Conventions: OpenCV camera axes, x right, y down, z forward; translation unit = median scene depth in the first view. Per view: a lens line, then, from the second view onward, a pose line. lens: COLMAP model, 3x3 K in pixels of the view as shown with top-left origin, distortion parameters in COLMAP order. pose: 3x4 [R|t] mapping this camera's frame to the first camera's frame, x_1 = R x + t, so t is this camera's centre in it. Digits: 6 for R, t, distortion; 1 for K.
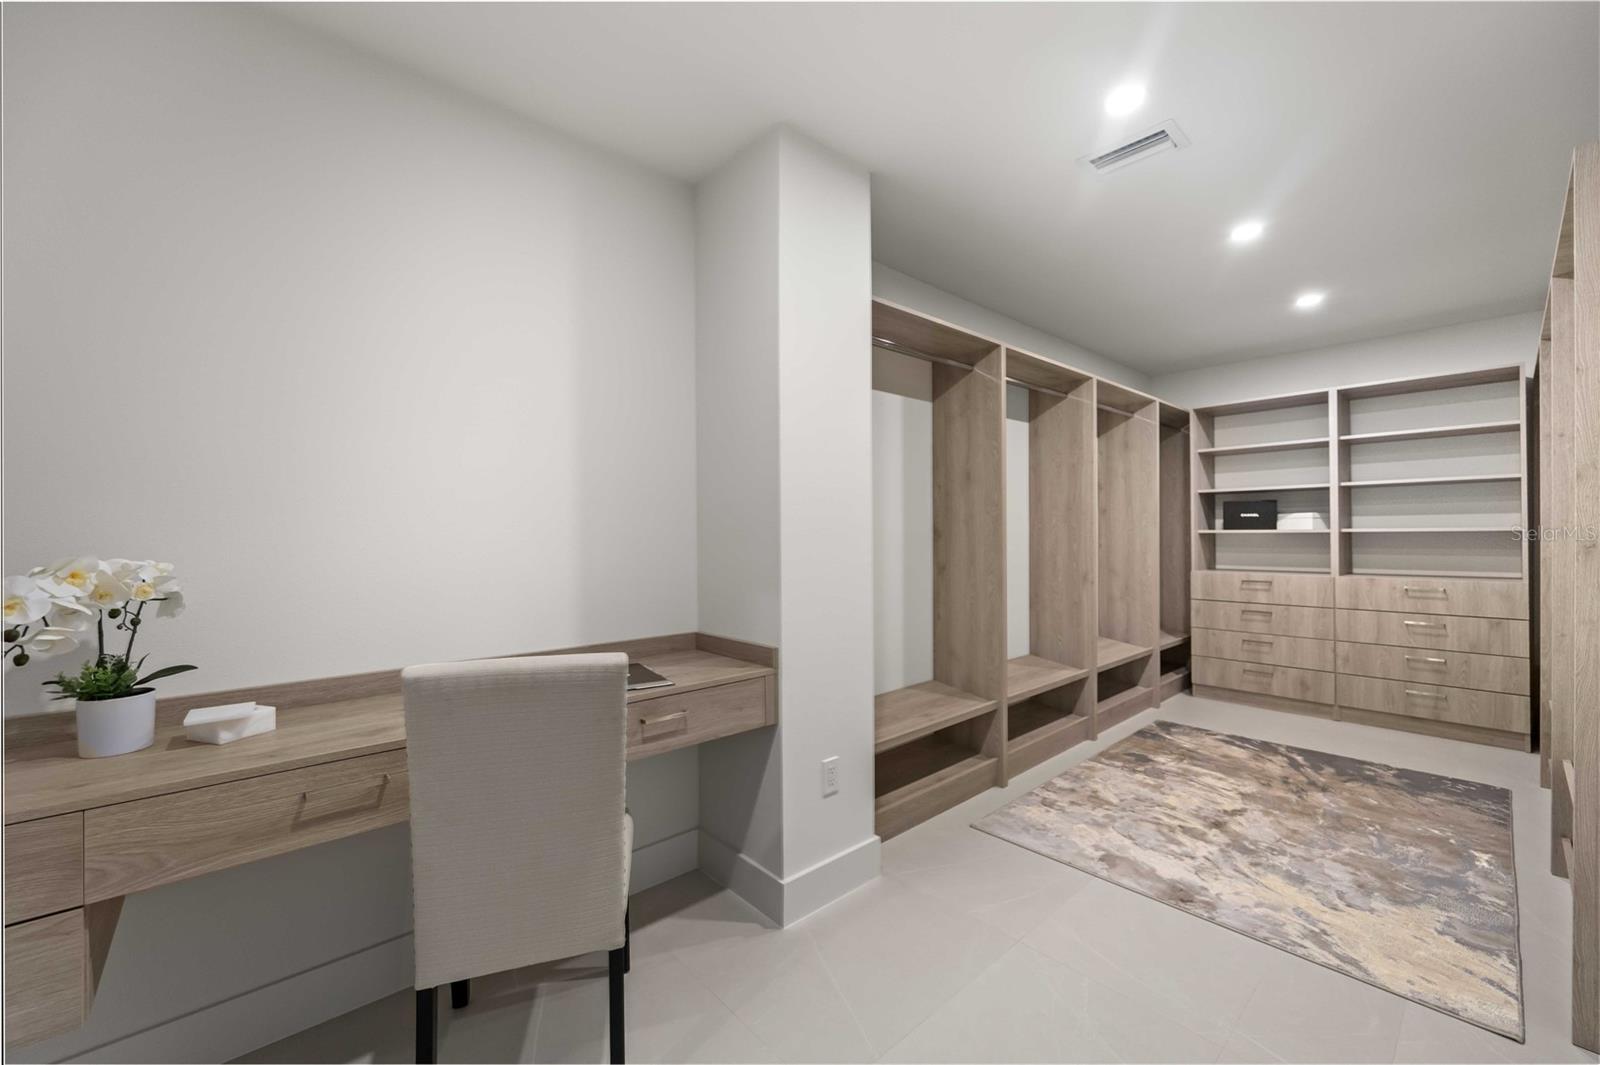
lens RADIAL K [[634.7, 0, 797.4], [0, 634.7, 530.6], [0, 0, 1]] dist [0.000239, -0.000353]
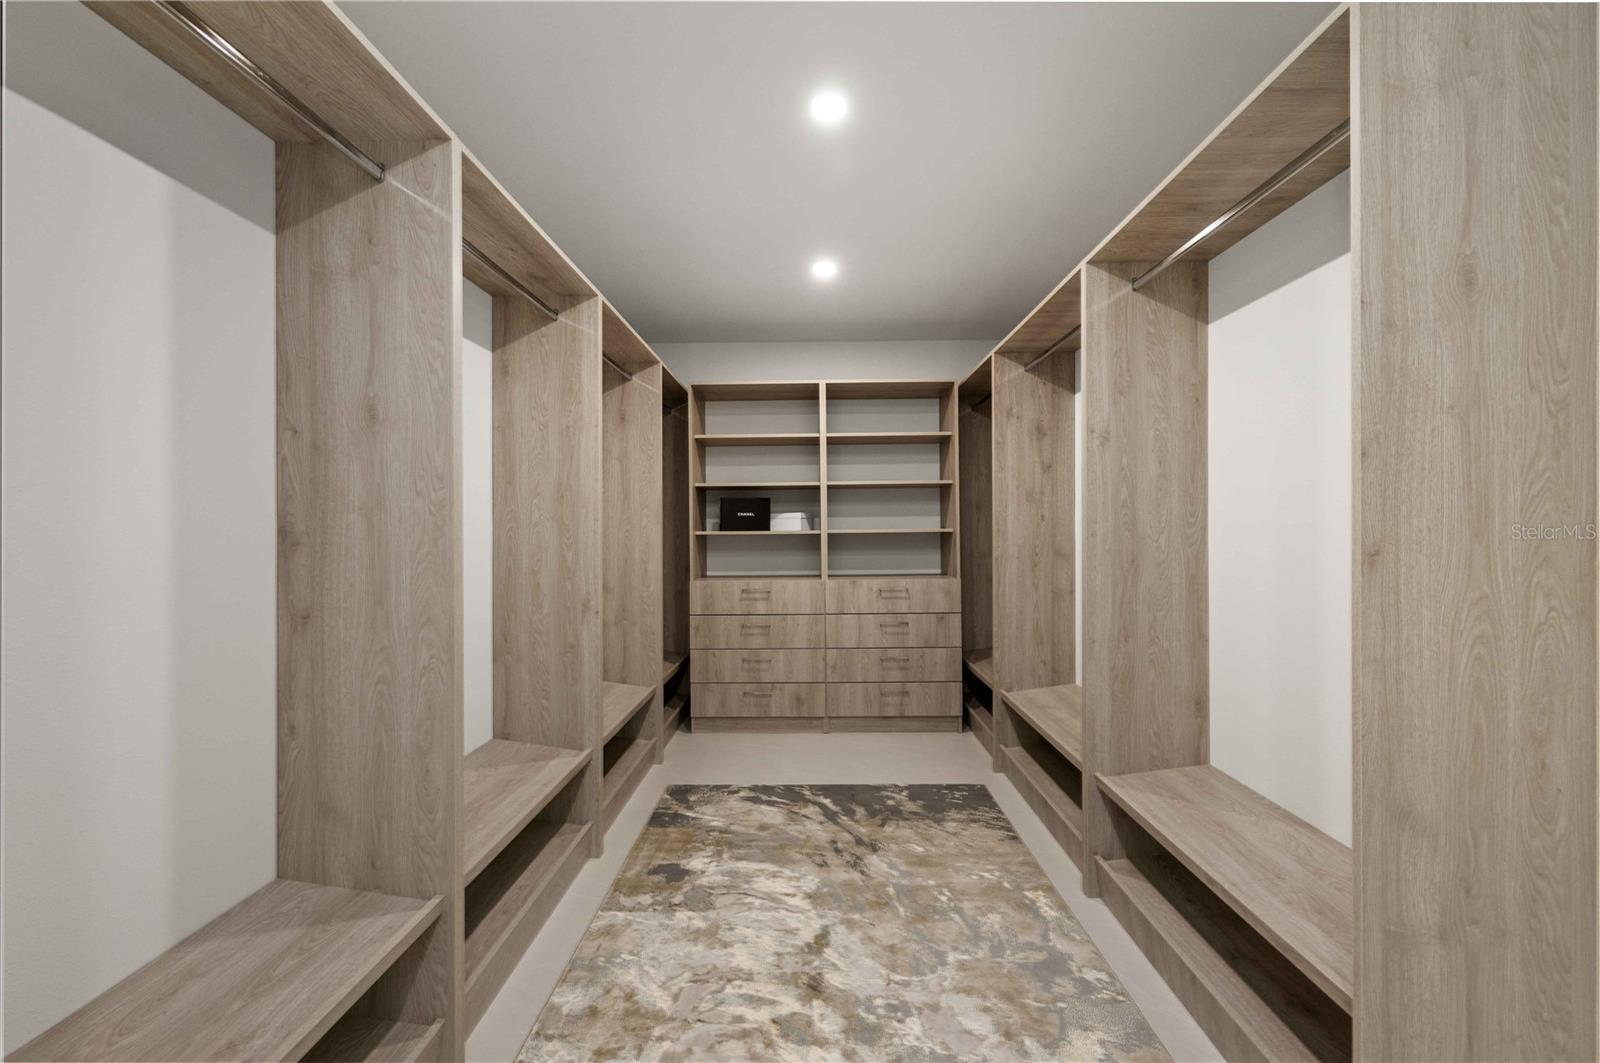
lens RADIAL K [[634.7, 0, 791.3], [0, 634.7, 530.2], [0, 0, 1]] dist [0.000239, -0.000353]
pose [[0.672504, 0.002194, 0.740090, 0.130183], [-0.000605, 0.999997, -0.002415, 0.000163], [-0.740093, 0.001177, 0.672504, 0.454569]]
